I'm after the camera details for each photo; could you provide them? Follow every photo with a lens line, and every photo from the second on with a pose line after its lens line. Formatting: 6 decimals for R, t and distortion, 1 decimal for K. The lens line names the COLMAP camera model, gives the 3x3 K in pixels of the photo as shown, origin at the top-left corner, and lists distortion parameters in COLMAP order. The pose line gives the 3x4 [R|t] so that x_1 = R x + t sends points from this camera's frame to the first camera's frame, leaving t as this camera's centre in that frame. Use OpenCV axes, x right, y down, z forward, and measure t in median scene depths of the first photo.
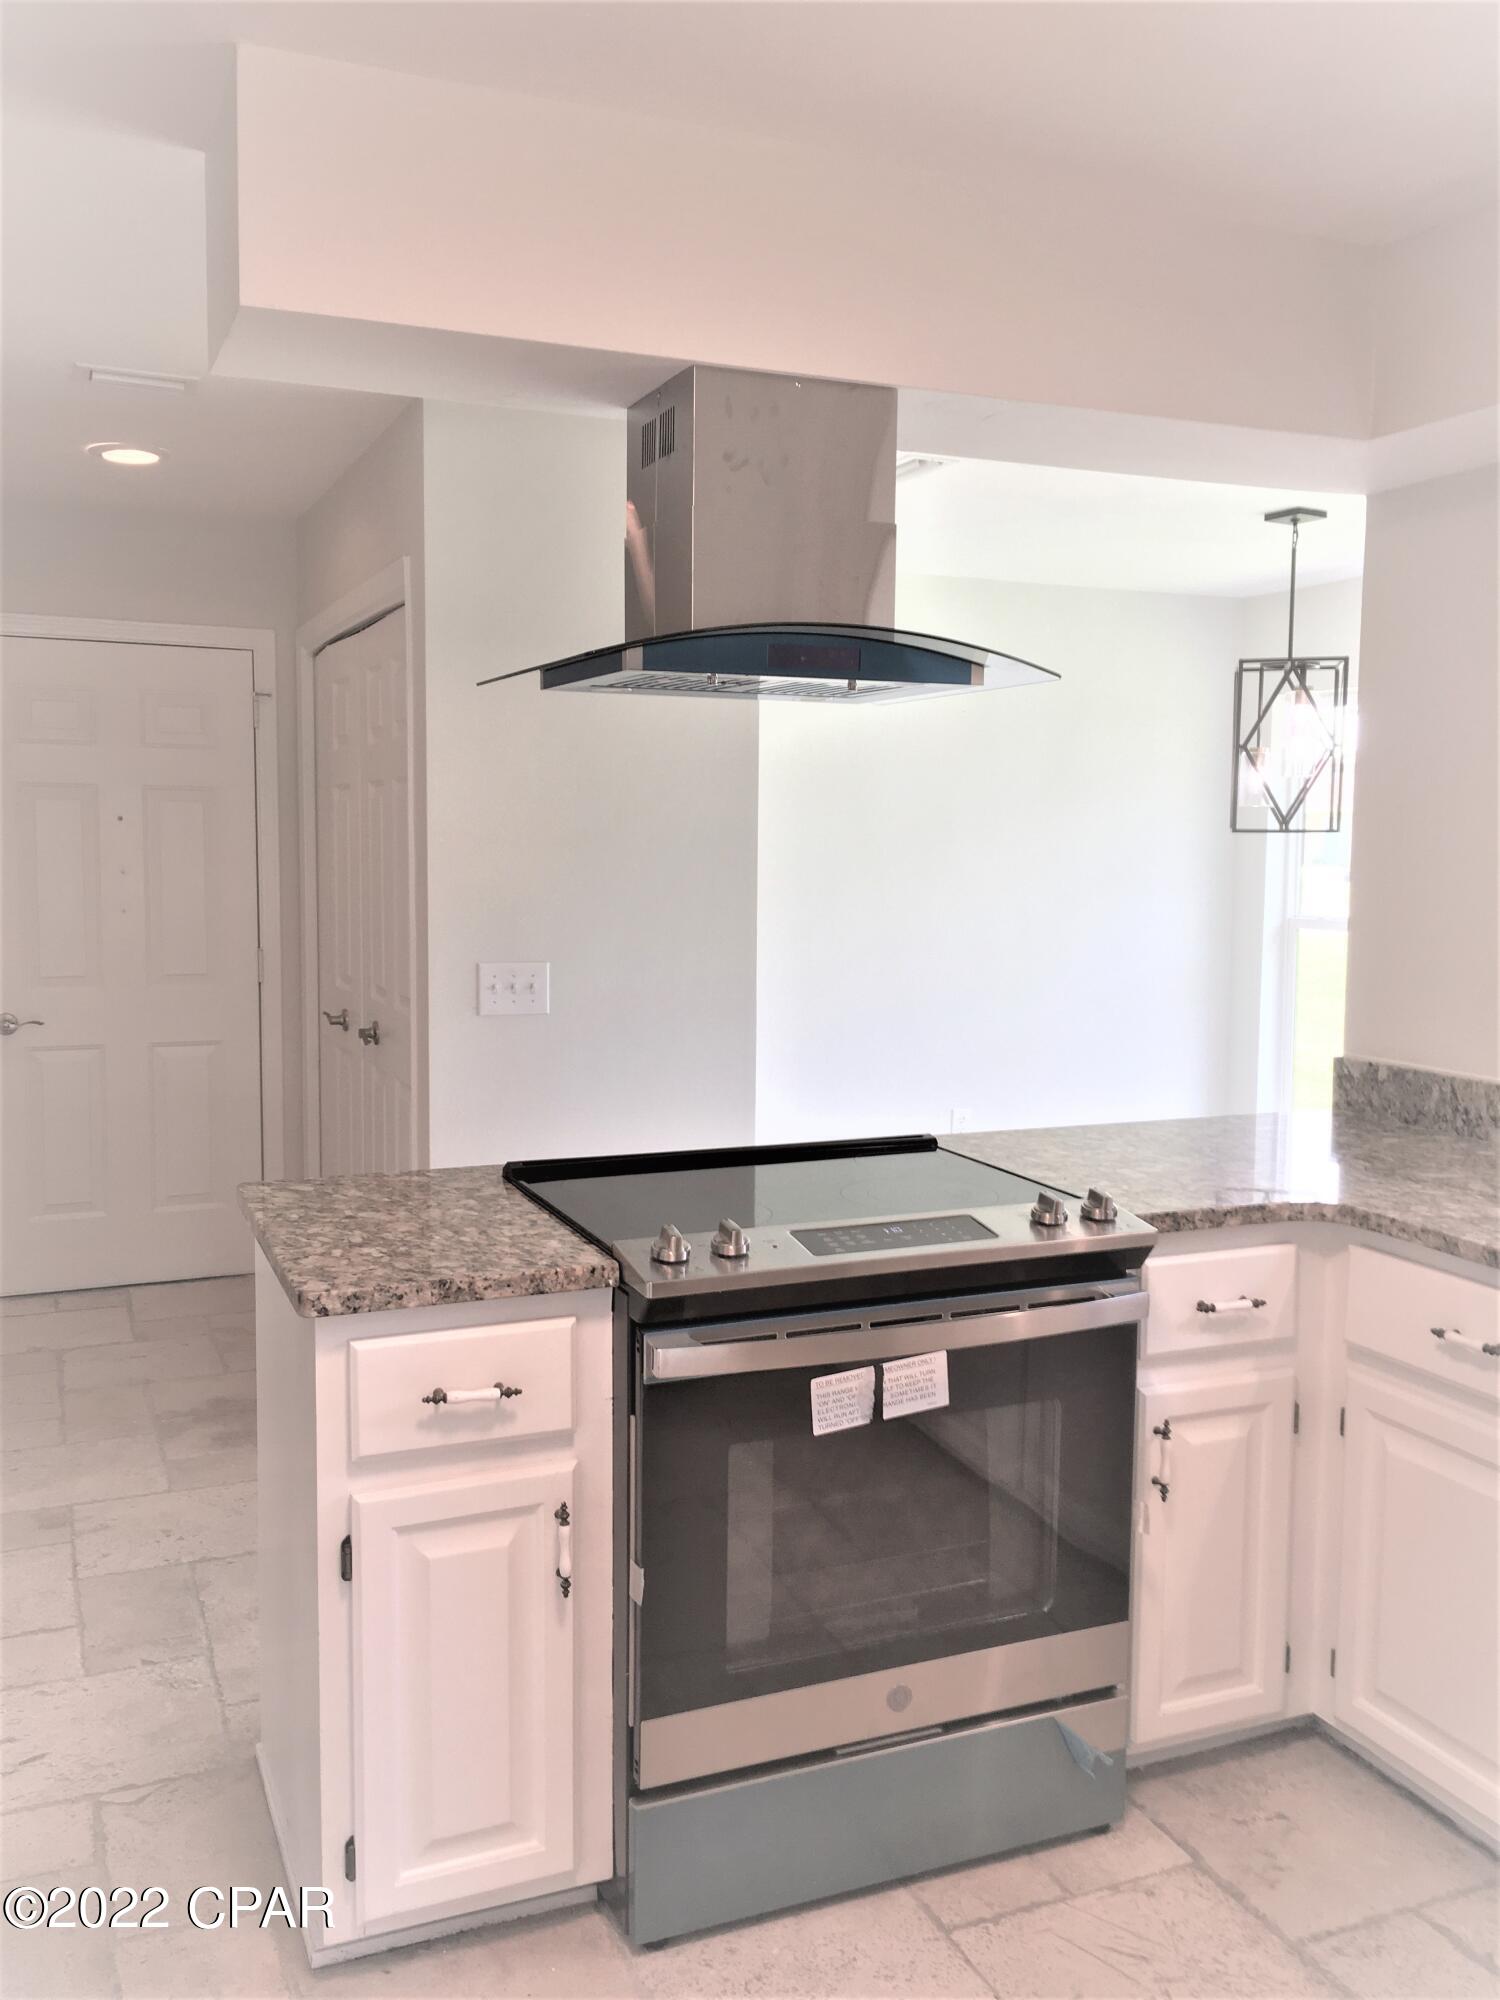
lens RADIAL K [[1724.7, 0, 750.0], [0, 1724.7, 1000.0], [0, 0, 1]] dist [0.074946, -0.131411]
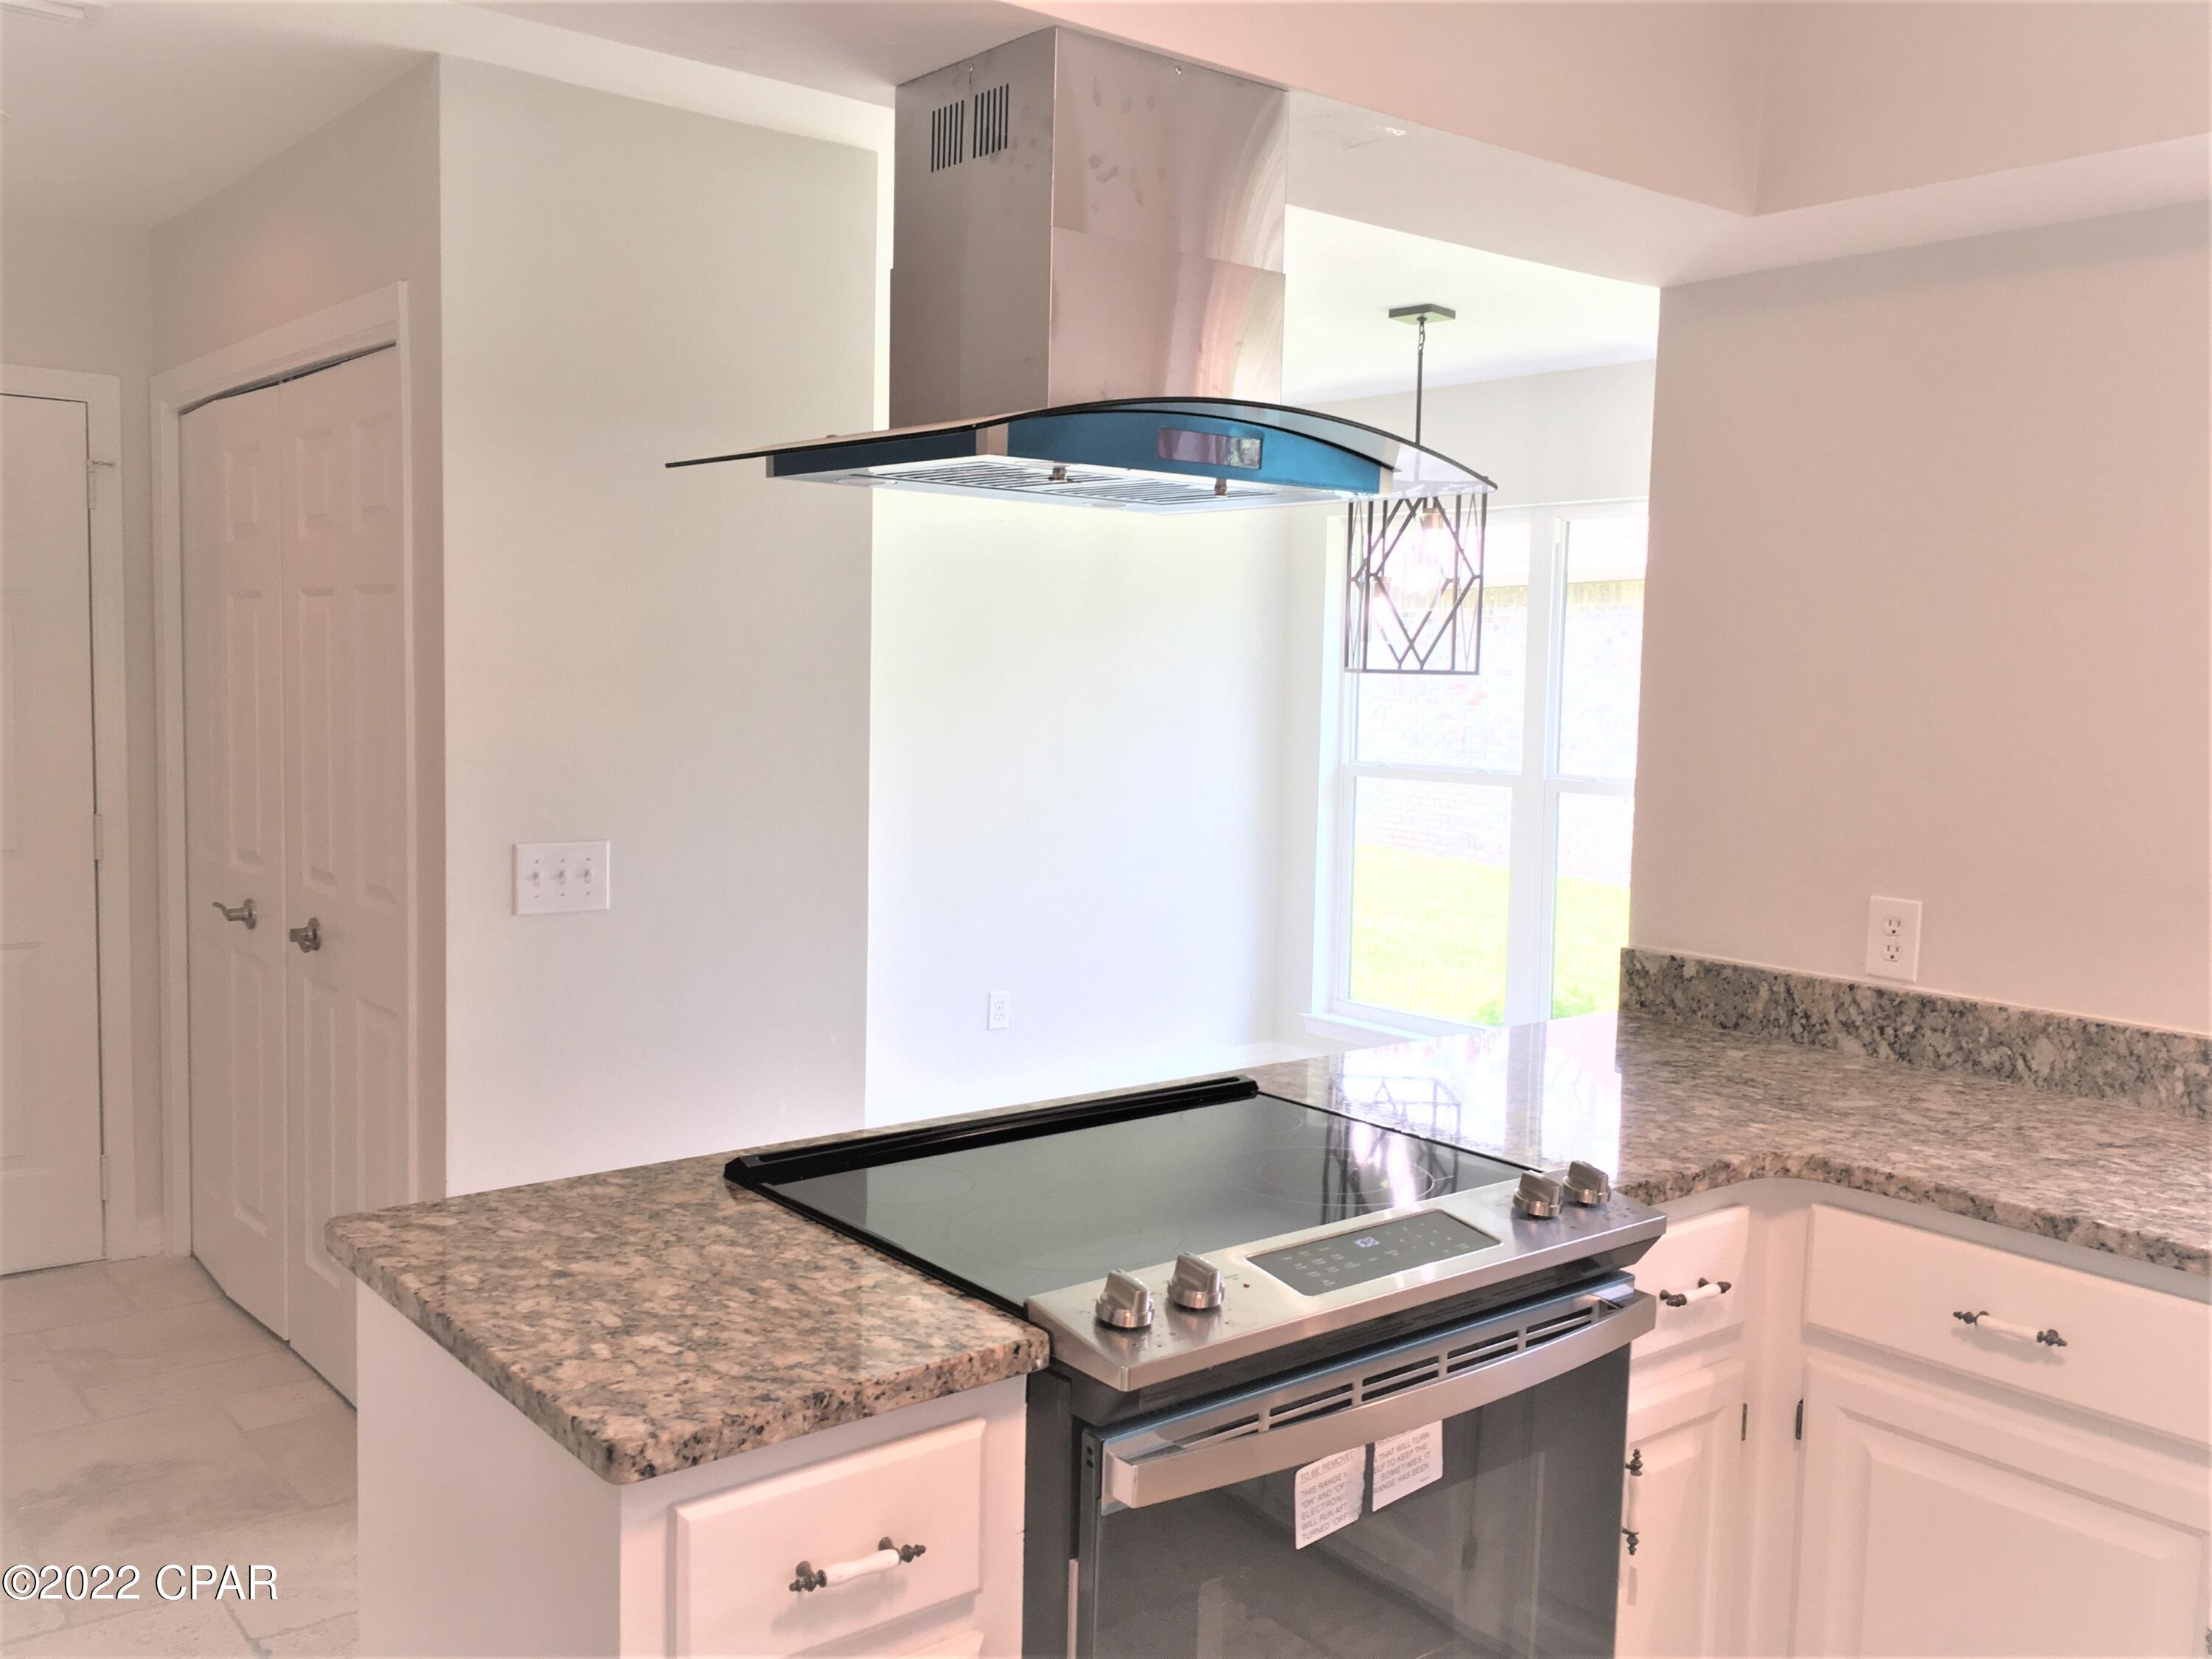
lens RADIAL K [[1895.4, 0, 1106.0], [0, 1895.4, 829.5], [0, 0, 1]] dist [0.089748, -0.128775]
pose [[0.960382, -0.010621, 0.278486, -0.223850], [0.011529, 0.999932, -0.001624, -0.036688], [-0.278449, 0.004770, 0.960439, 0.241372]]
